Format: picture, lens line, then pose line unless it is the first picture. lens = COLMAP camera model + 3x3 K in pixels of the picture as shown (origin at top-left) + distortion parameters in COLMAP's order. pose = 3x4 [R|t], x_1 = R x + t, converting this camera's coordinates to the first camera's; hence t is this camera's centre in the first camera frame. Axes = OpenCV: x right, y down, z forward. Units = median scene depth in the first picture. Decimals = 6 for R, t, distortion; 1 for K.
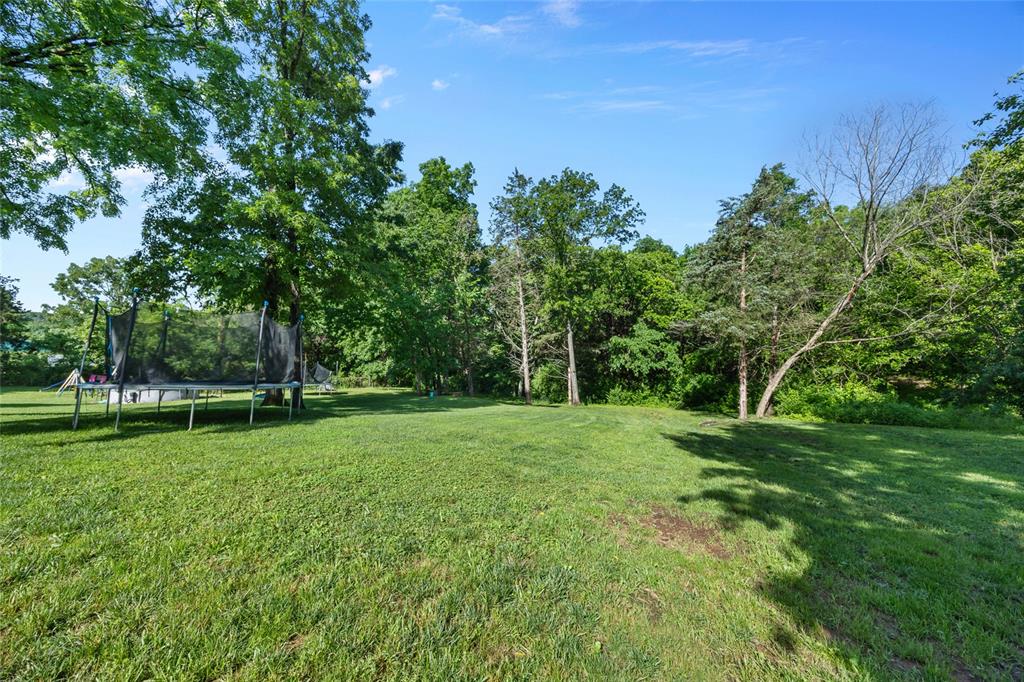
lens RADIAL K [[386.7, 0, 512.0], [0, 386.7, 341.0], [0, 0, 1]] dist [0.000720, 0.000066]
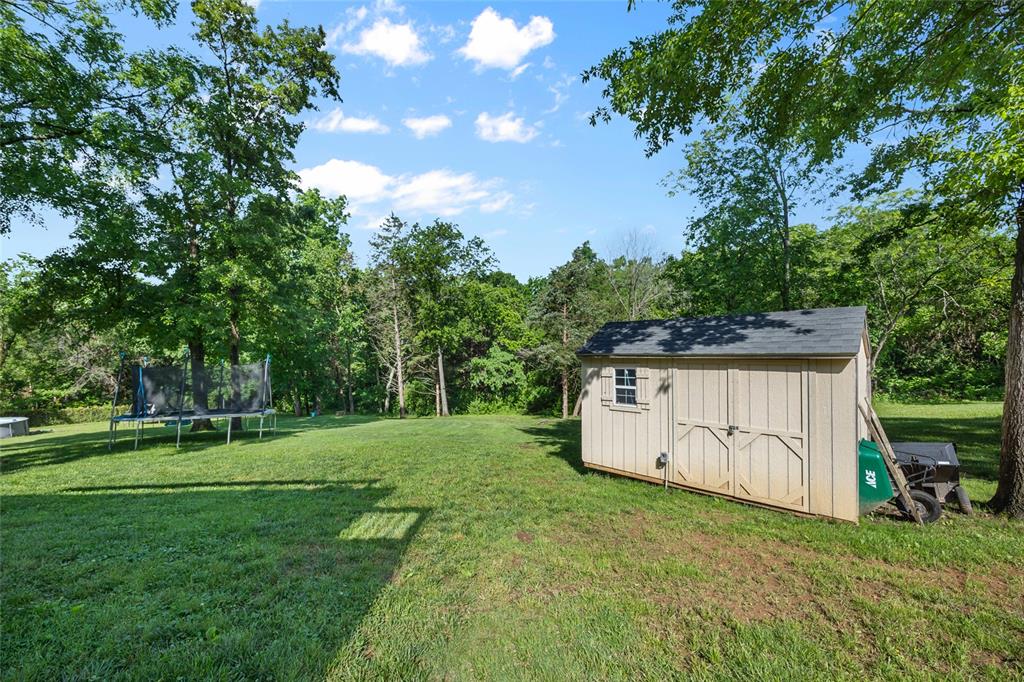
lens RADIAL K [[391.8, 0, 507.9], [0, 391.8, 354.7], [0, 0, 1]] dist [-0.001046, -0.000119]
pose [[0.932835, -0.003006, 0.360292, -0.081705], [0.001704, 0.999991, 0.003931, -0.027026], [-0.360301, -0.003053, 0.932831, -0.182837]]
